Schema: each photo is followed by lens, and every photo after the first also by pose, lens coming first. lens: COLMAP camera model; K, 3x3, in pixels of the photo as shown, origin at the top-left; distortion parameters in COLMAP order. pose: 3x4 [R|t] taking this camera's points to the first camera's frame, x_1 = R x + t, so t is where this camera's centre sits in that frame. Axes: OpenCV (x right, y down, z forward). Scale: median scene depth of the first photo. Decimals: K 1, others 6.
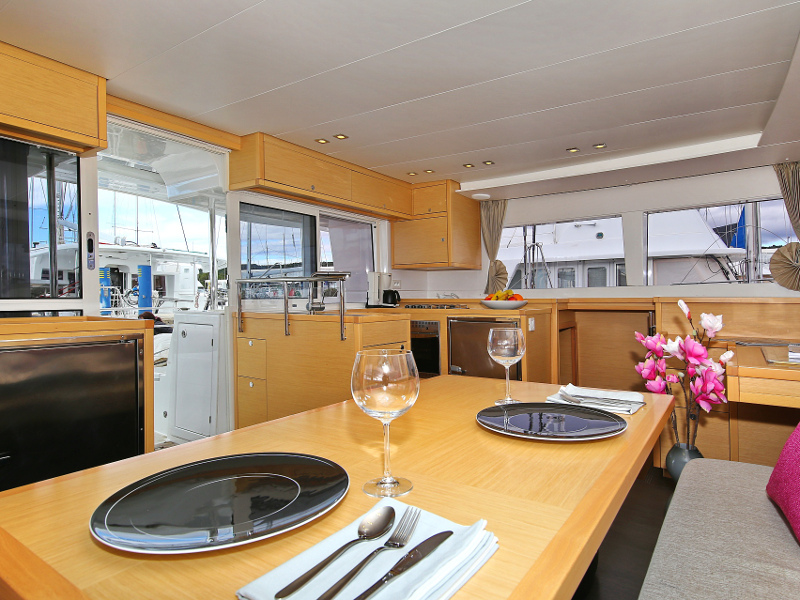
lens RADIAL K [[479.1, 0, 398.1], [0, 479.1, 288.7], [0, 0, 1]] dist [-0.037319, -0.000526]
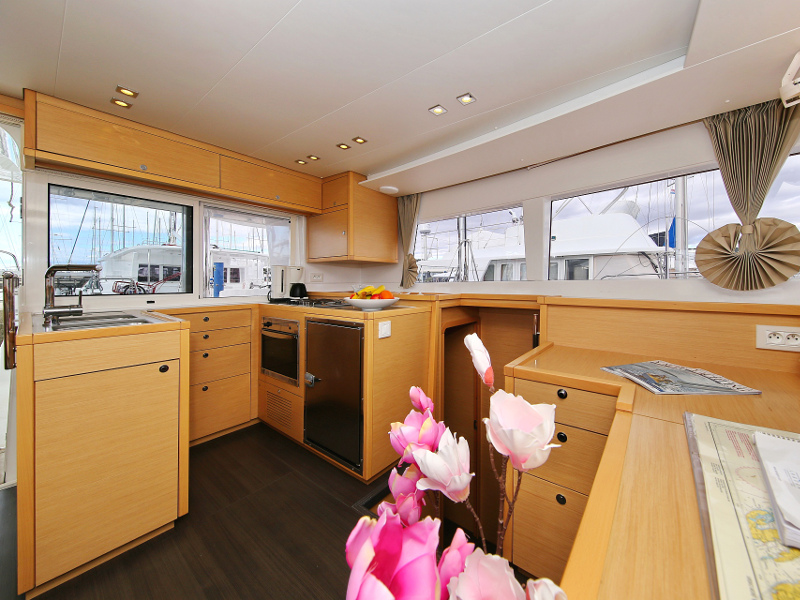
lens RADIAL K [[318.9, 0, 418.5], [0, 318.9, 288.4], [0, 0, 1]] dist [0.000440, -0.007144]
pose [[0.999116, 0.003294, -0.041901, 0.266248], [-0.001872, 0.999423, 0.033916, -0.010641], [0.041989, -0.033807, 0.998546, 0.336932]]
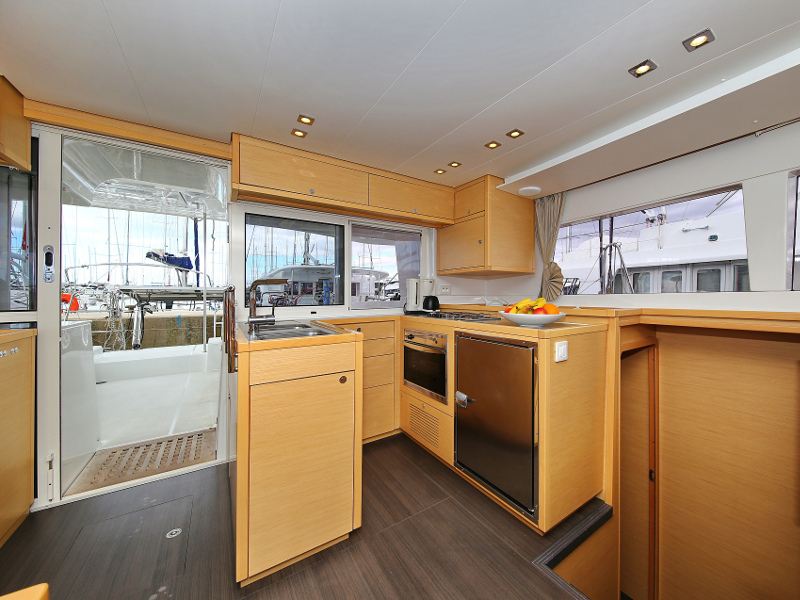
lens RADIAL K [[307.7, 0, 400.0], [0, 307.7, 300.0], [0, 0, 1]] dist [-0.000394, -0.000019]
pose [[0.922437, 0.005272, -0.386112, 0.174894], [0.006977, 0.999516, 0.030314, -0.009233], [0.386085, -0.030657, 0.921954, 0.376377]]
